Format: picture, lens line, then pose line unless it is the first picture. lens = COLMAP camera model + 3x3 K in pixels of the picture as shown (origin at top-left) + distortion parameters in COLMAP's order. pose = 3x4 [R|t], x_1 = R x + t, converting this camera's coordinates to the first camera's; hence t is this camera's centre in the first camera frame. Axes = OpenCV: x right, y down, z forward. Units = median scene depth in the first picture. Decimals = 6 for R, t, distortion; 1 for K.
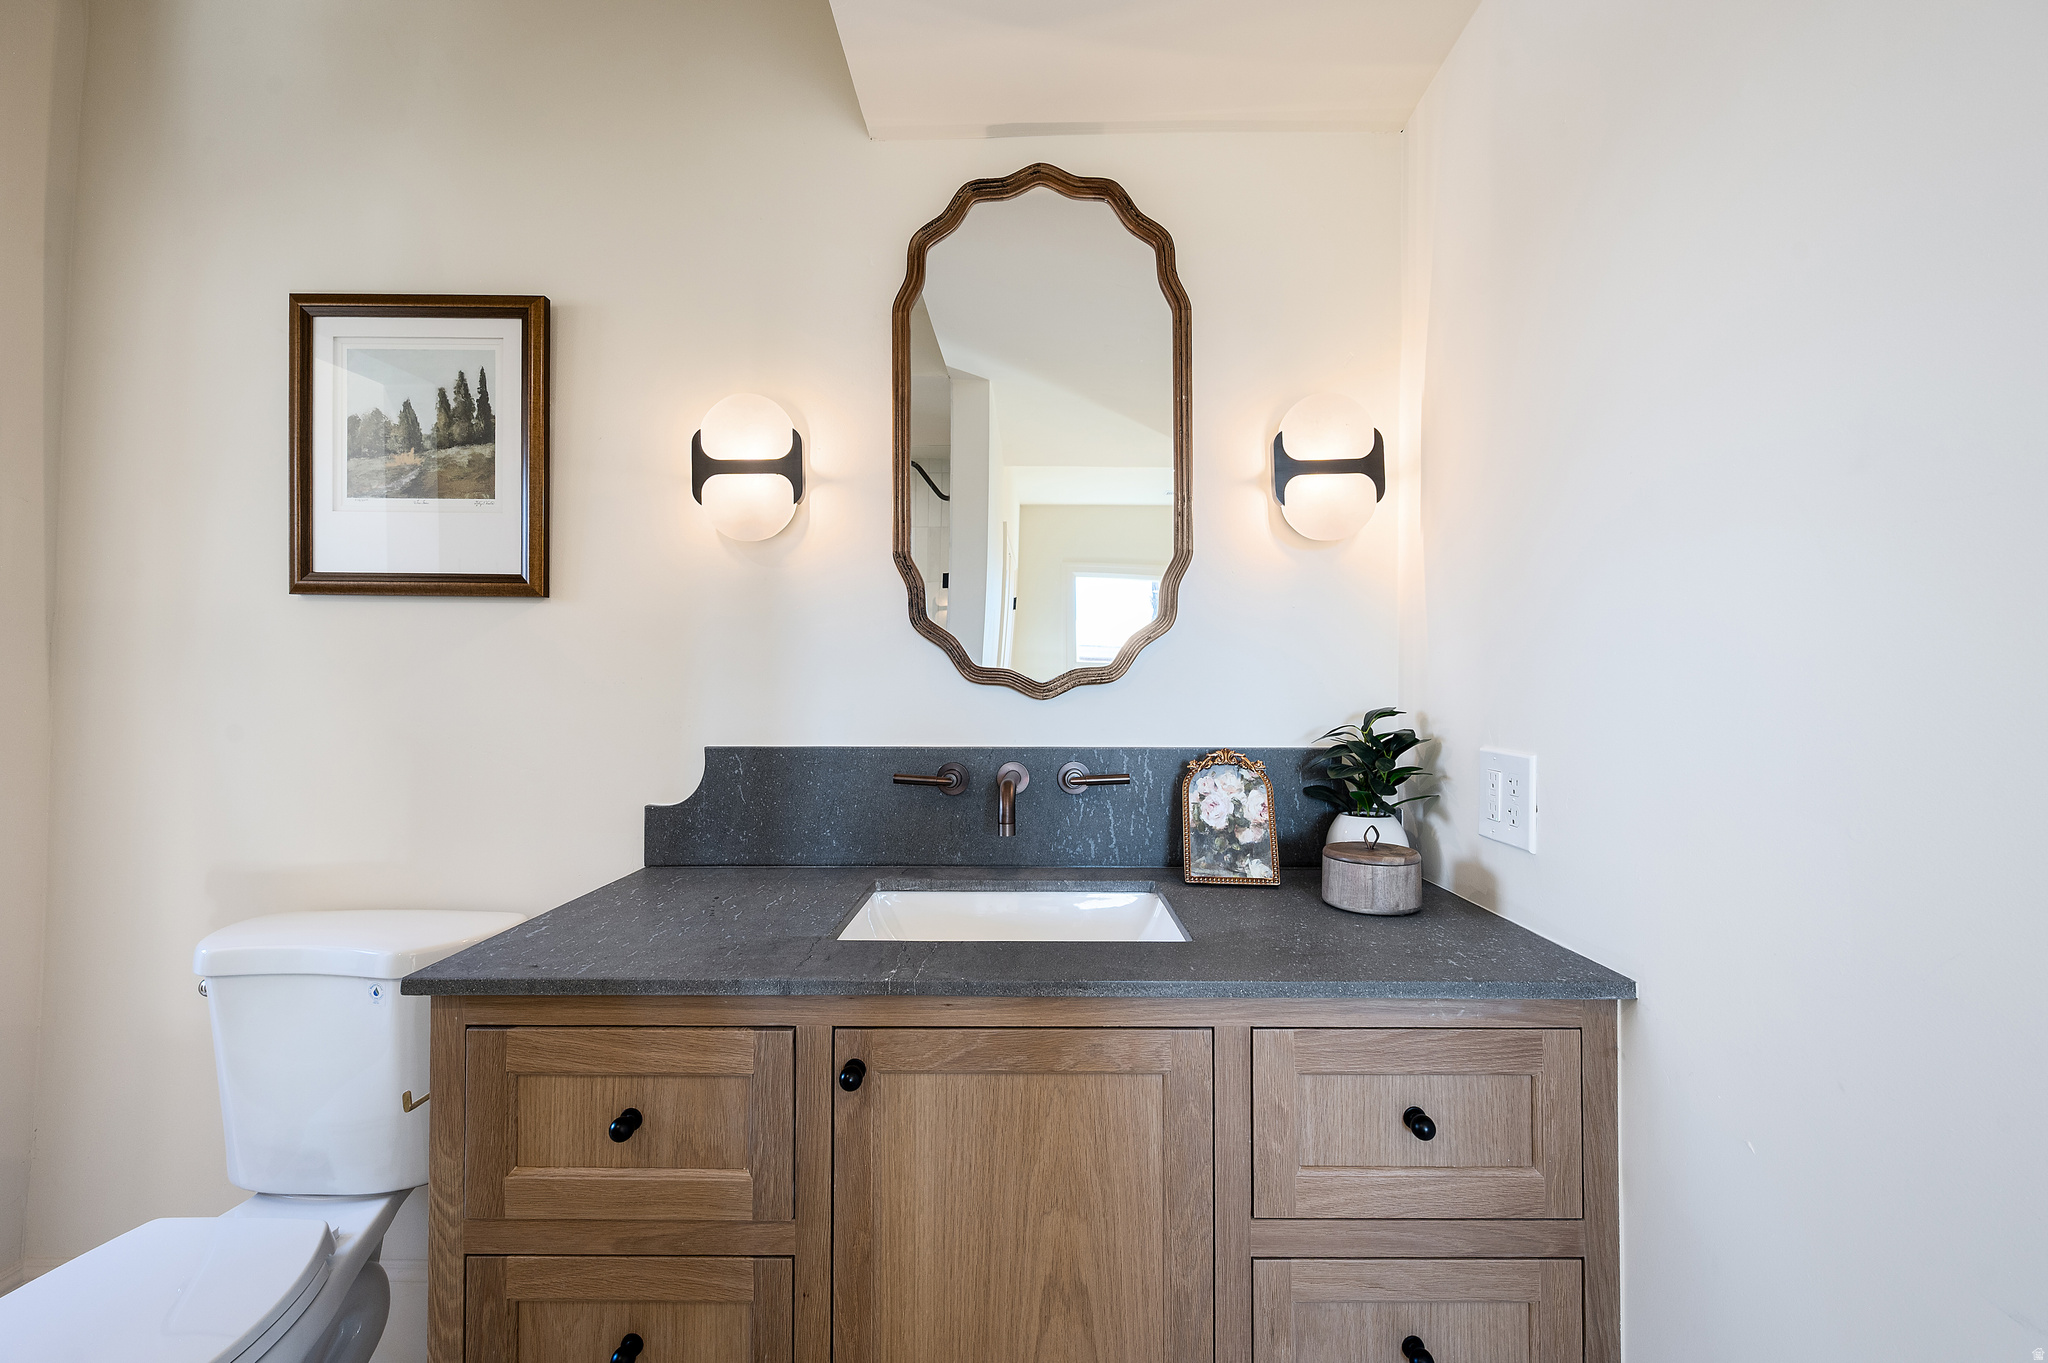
lens RADIAL K [[816.9, 0, 1029.6], [0, 816.9, 681.0], [0, 0, 1]] dist [-0.000306, 0.000344]
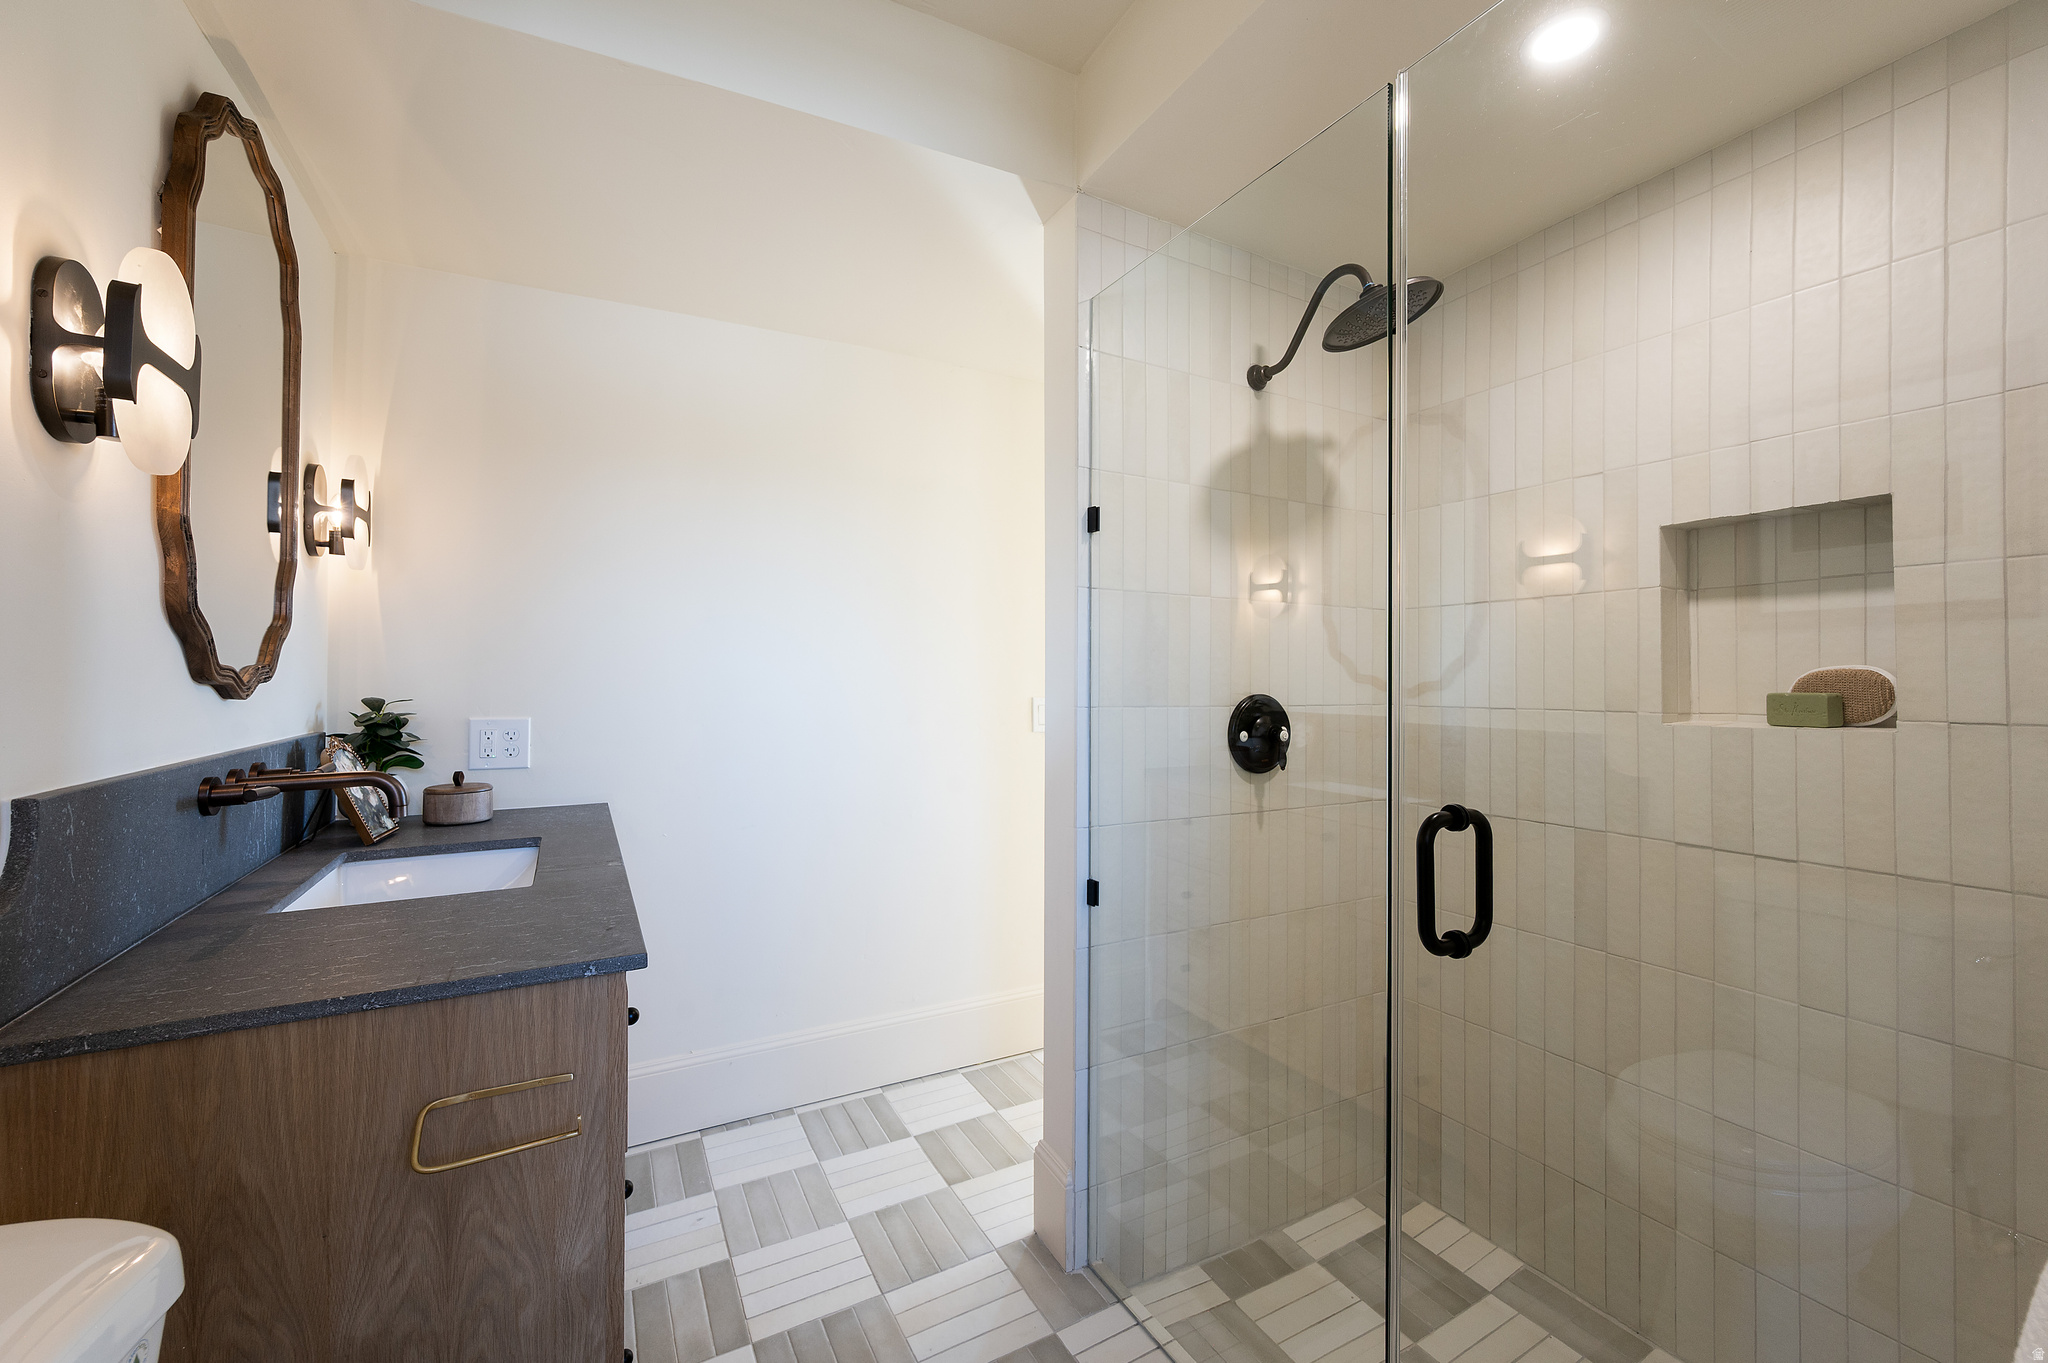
lens RADIAL K [[816.9, 0, 1027.8], [0, 816.9, 675.3], [0, 0, 1]] dist [-0.000306, 0.000344]
pose [[-0.491680, -0.001469, 0.870775, -1.222756], [-0.015894, 0.999847, -0.007288, -0.012375], [-0.870631, -0.017424, -0.491628, 0.671101]]
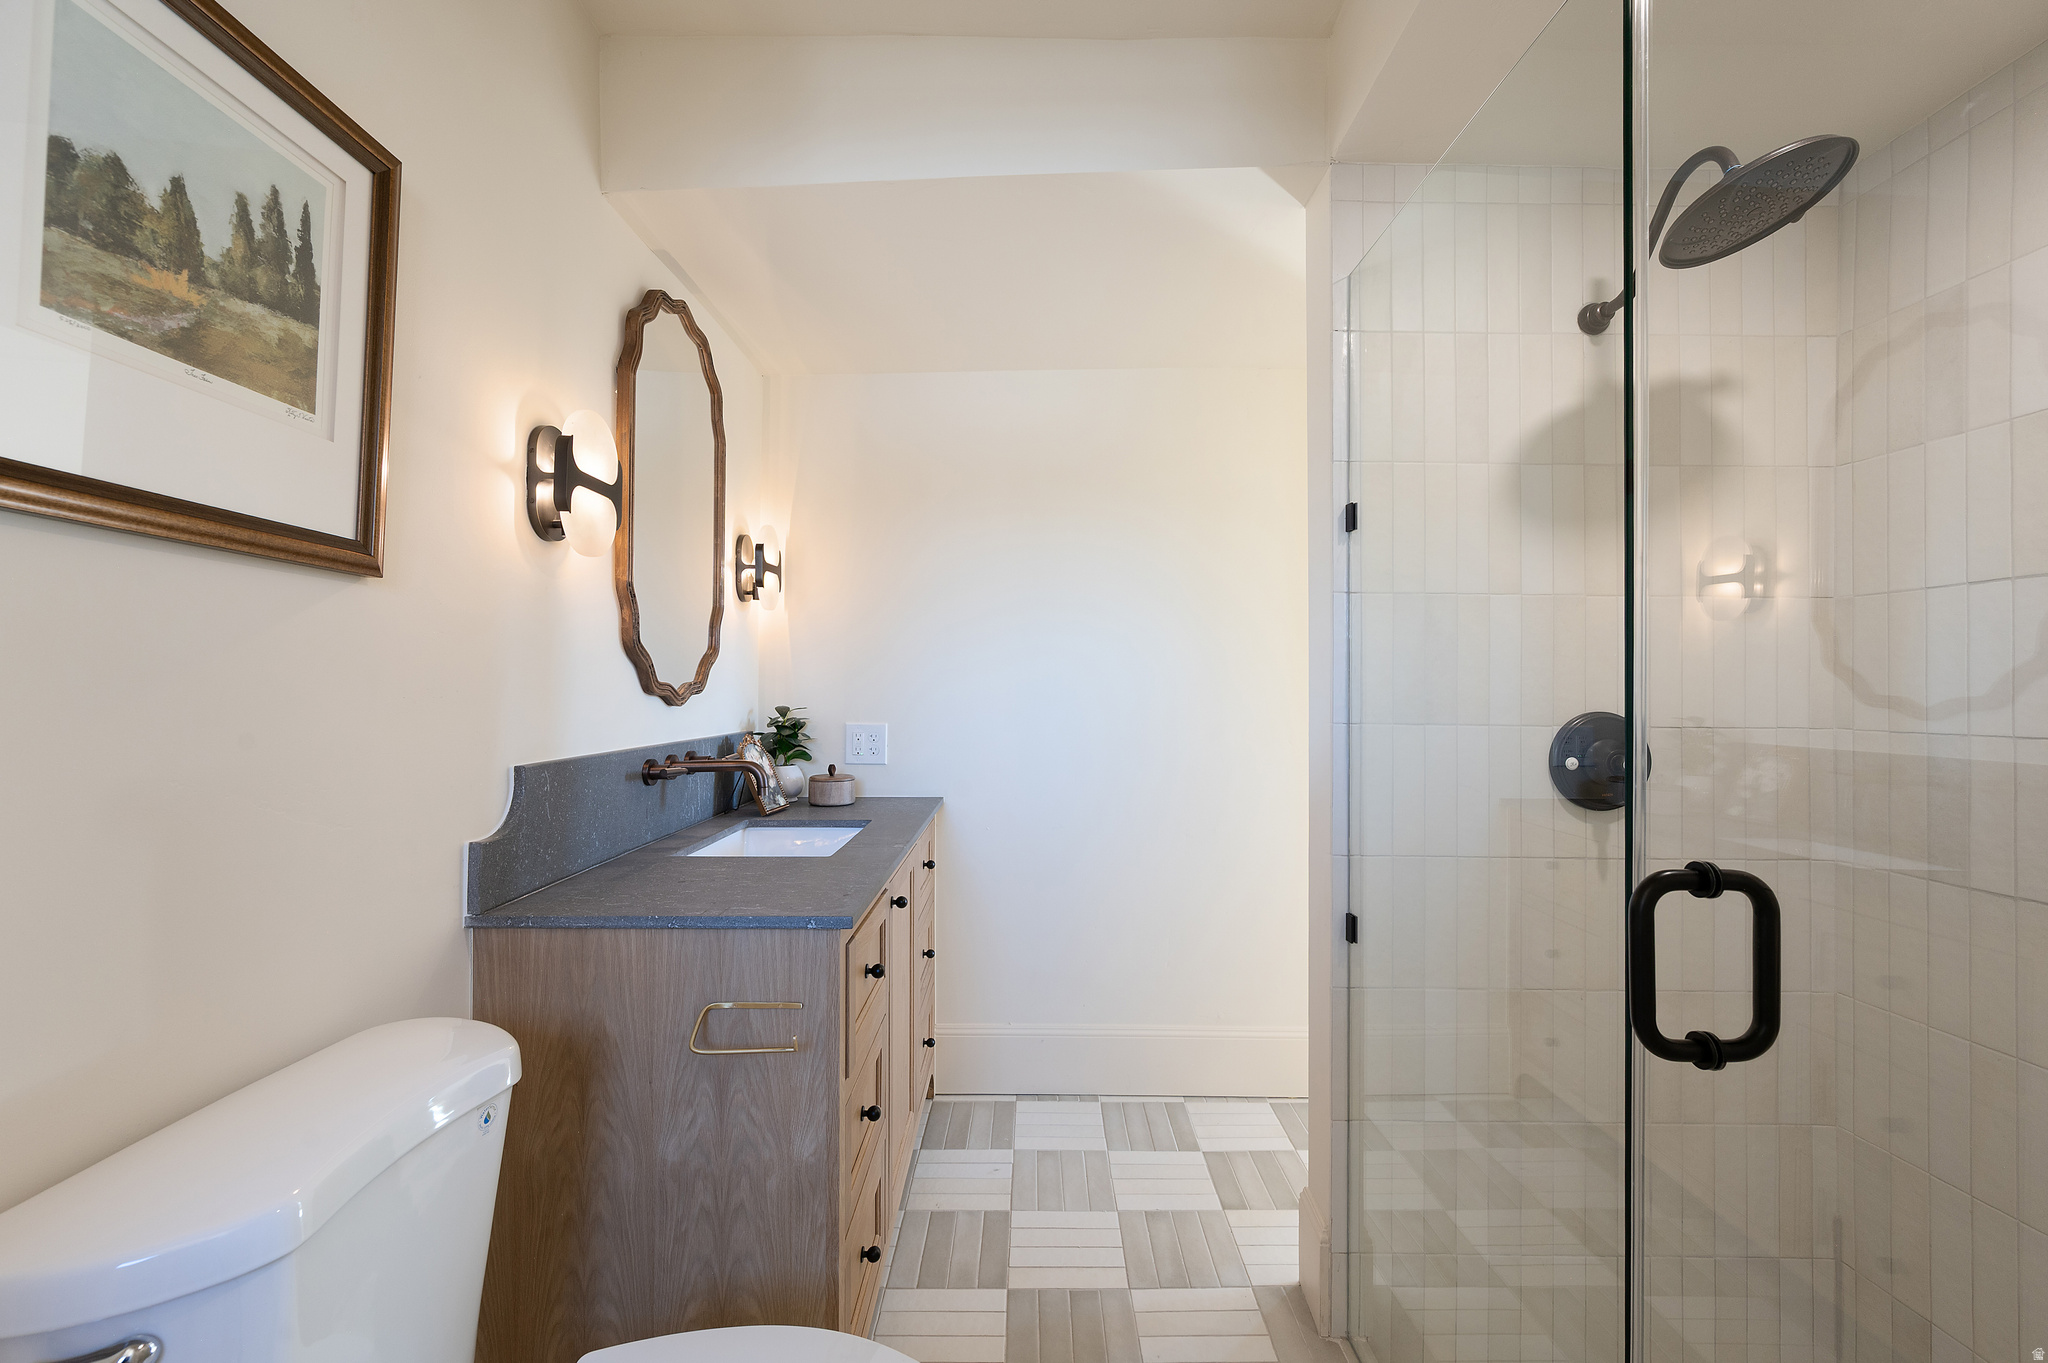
lens RADIAL K [[816.9, 0, 1033.3], [0, 816.9, 686.4], [0, 0, 1]] dist [-0.000306, 0.000344]
pose [[-0.015240, 0.001868, 0.999882, -1.308637], [-0.016592, 0.999860, -0.002121, -0.016172], [-0.999746, -0.016623, -0.015207, 0.439079]]
